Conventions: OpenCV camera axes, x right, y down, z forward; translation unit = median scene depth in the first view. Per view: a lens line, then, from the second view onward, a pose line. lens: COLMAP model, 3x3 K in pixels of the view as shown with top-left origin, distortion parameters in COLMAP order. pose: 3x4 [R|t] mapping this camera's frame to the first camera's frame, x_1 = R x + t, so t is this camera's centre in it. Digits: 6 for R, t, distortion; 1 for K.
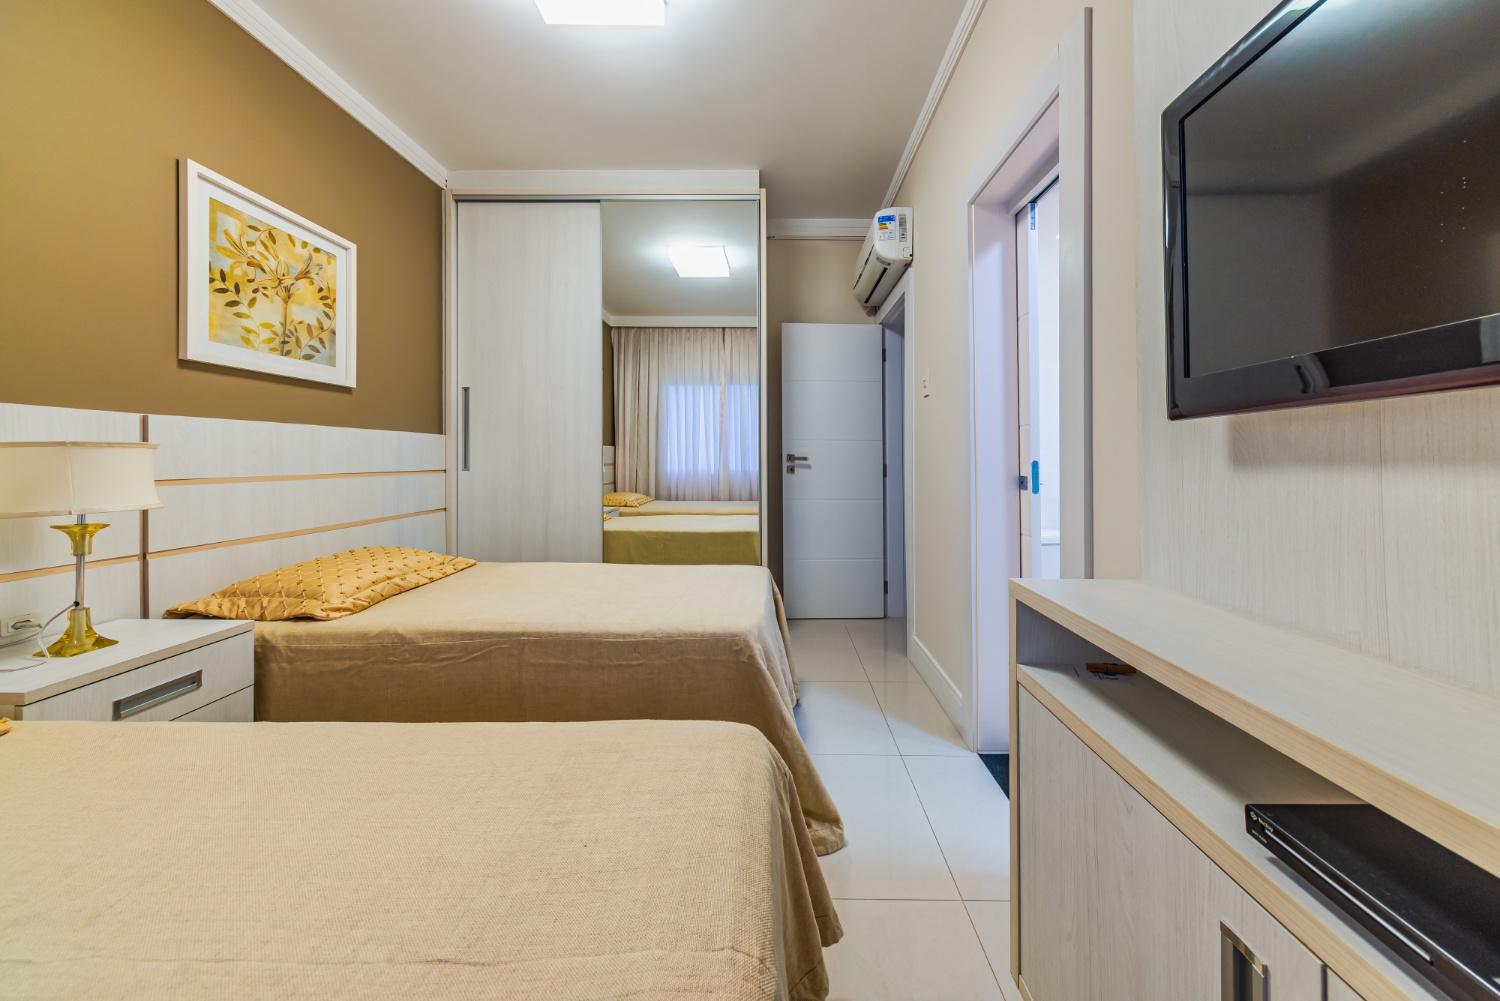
lens RADIAL K [[489.0, 0, 751.7], [0, 489.0, 461.3], [0, 0, 1]] dist [0.001322, 0.000013]
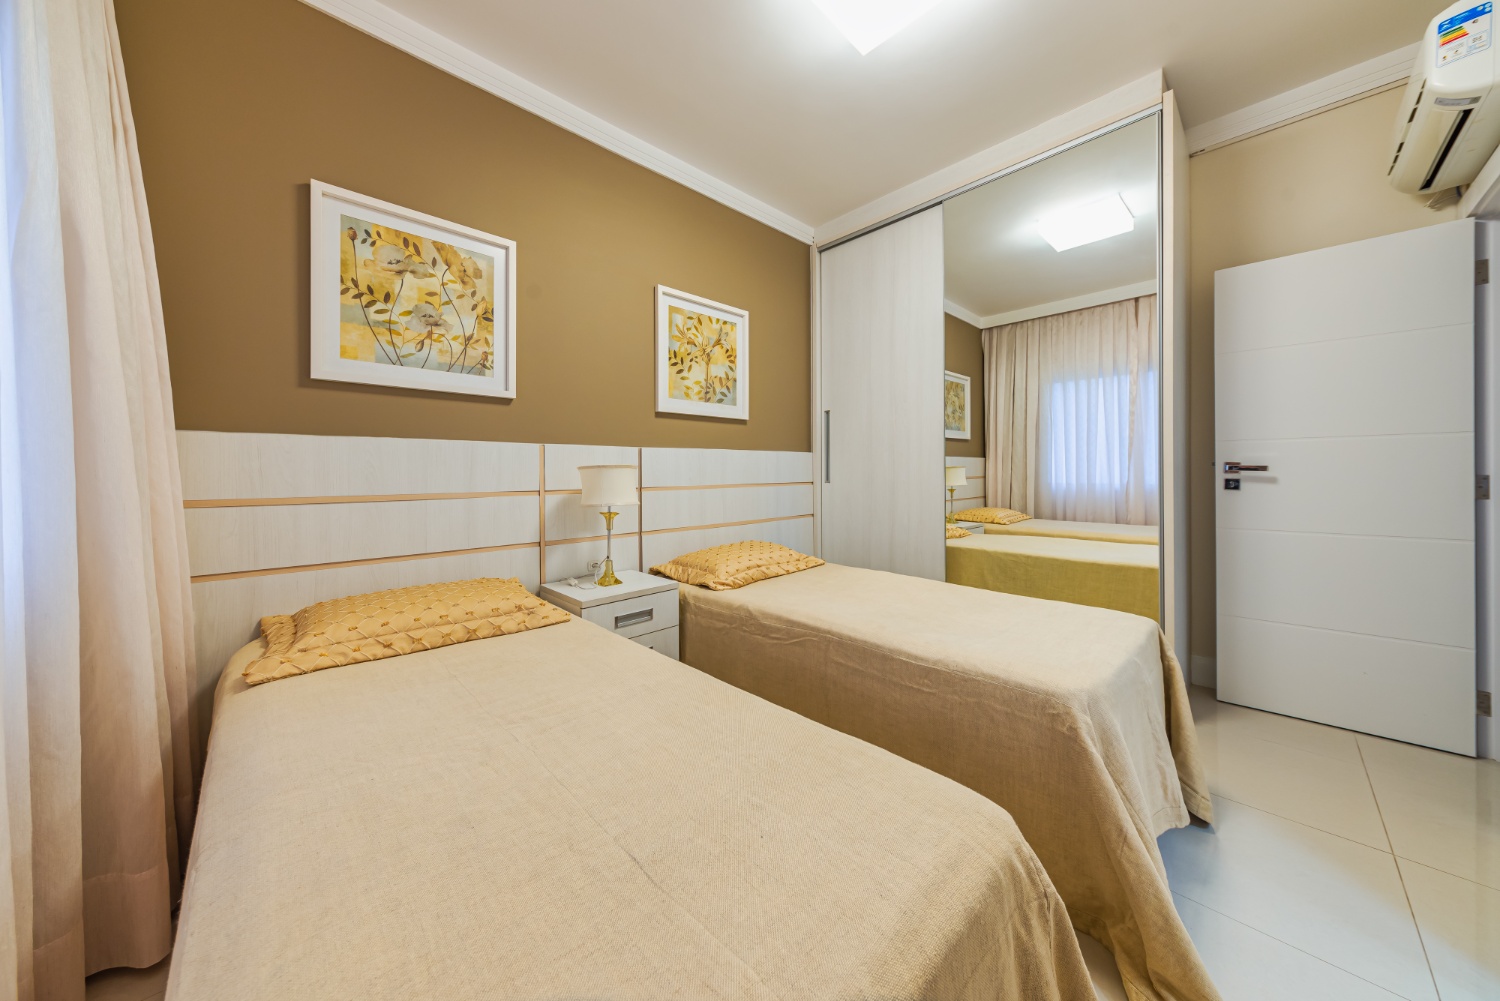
lens RADIAL K [[482.0, 0, 742.4], [0, 482.0, 478.8], [0, 0, 1]] dist [0.001920, 0.000113]
pose [[0.705334, -0.000052, -0.708875, 0.127212], [0.006689, 0.999956, 0.006582, 0.000770], [0.708844, -0.009384, 0.705303, 0.081491]]
